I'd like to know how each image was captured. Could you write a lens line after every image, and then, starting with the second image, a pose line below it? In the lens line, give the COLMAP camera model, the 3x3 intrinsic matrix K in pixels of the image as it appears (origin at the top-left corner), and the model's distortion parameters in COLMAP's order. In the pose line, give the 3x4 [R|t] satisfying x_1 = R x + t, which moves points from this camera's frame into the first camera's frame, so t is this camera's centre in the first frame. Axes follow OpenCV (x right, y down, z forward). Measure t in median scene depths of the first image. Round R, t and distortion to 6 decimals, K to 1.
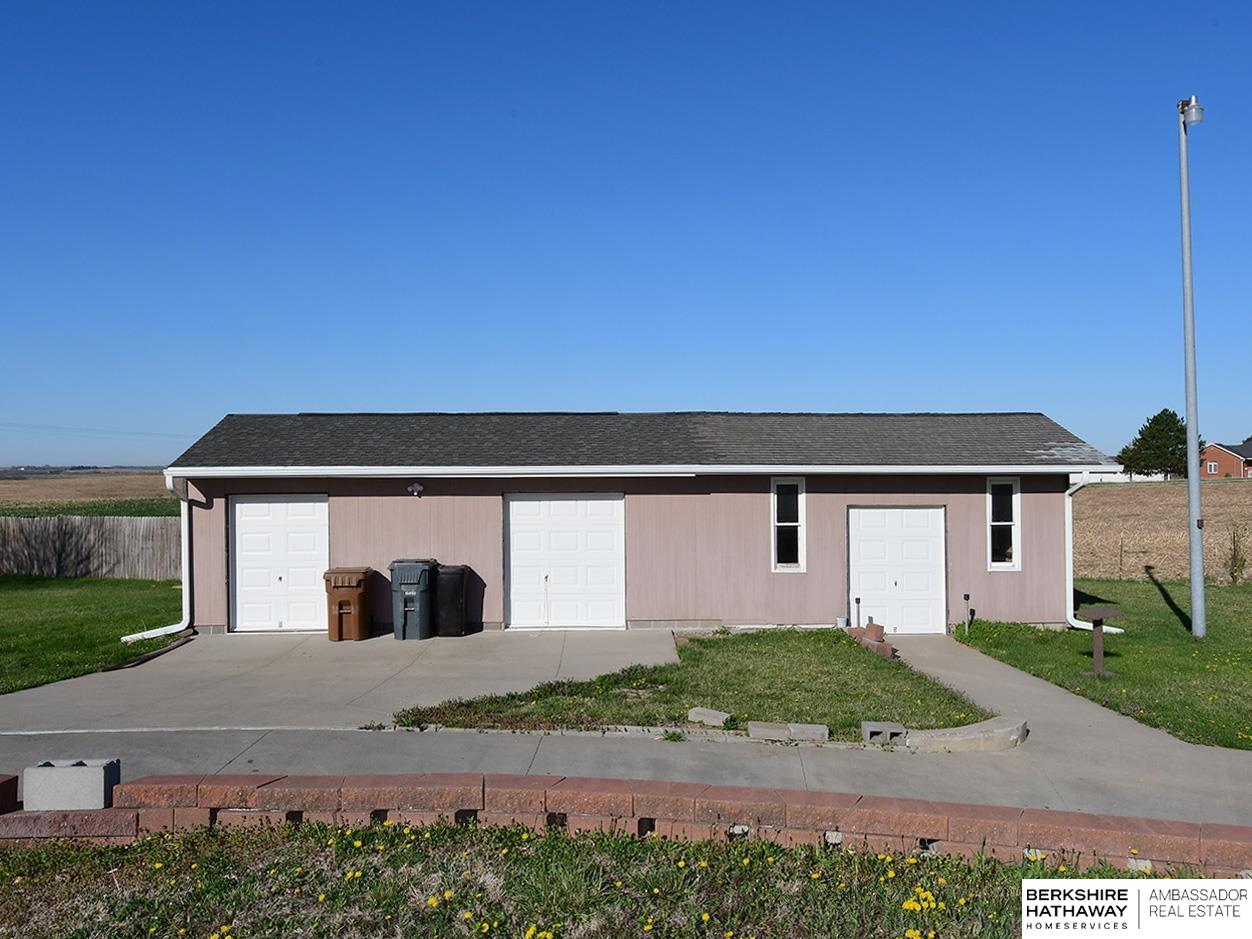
lens RADIAL K [[973.2, 0, 626.0], [0, 973.2, 469.5], [0, 0, 1]] dist [-0.002914, -0.001091]
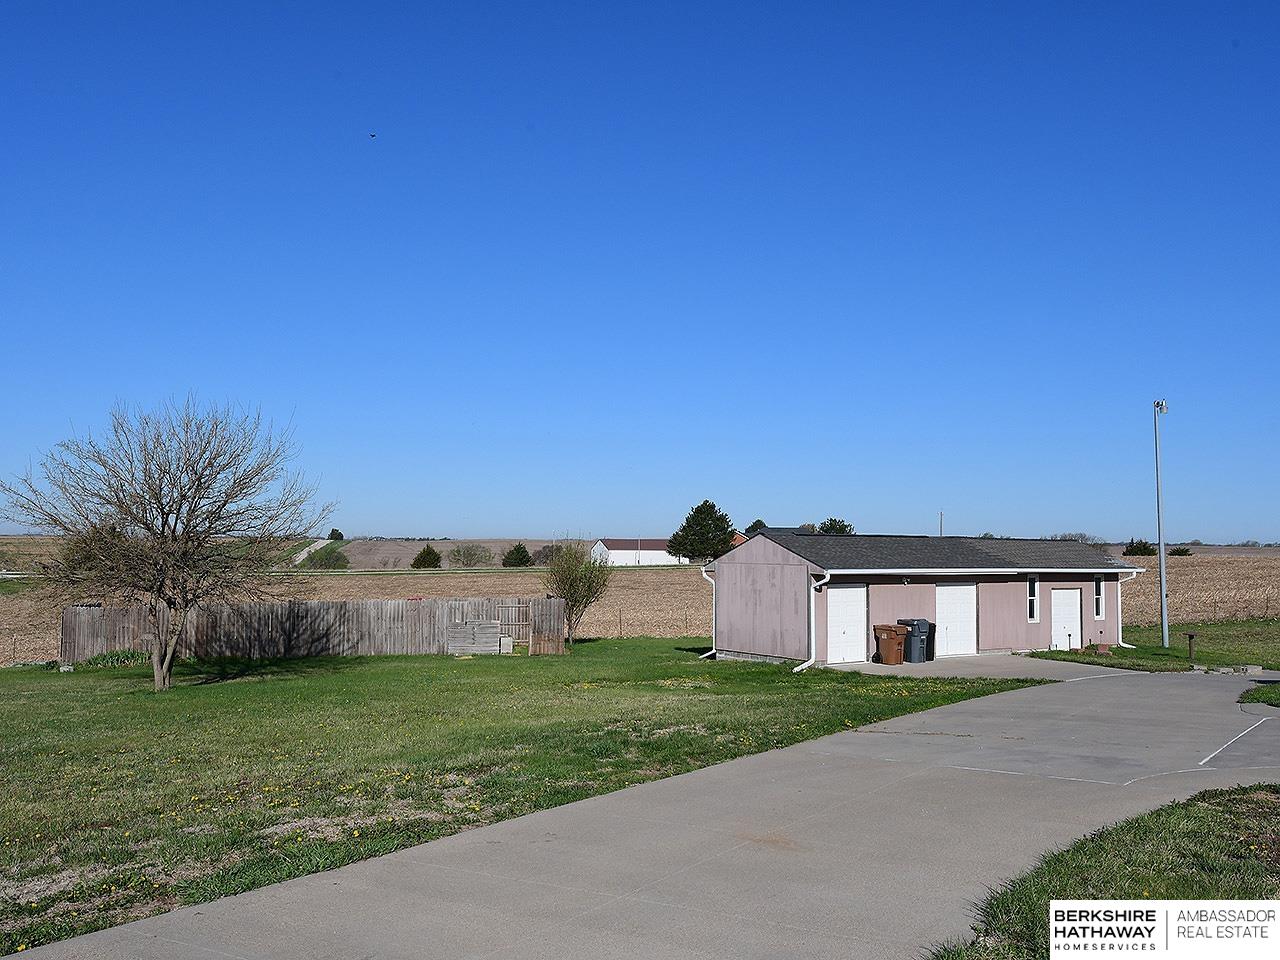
lens RADIAL K [[1126.3, 0, 640.0], [0, 1126.3, 480.0], [0, 0, 1]] dist [-0.052945, 0.000040]
pose [[0.834628, 0.050072, 0.548534, -1.749713], [-0.019779, 0.997942, -0.061000, -0.028215], [-0.550459, 0.040062, 0.833900, -0.463959]]
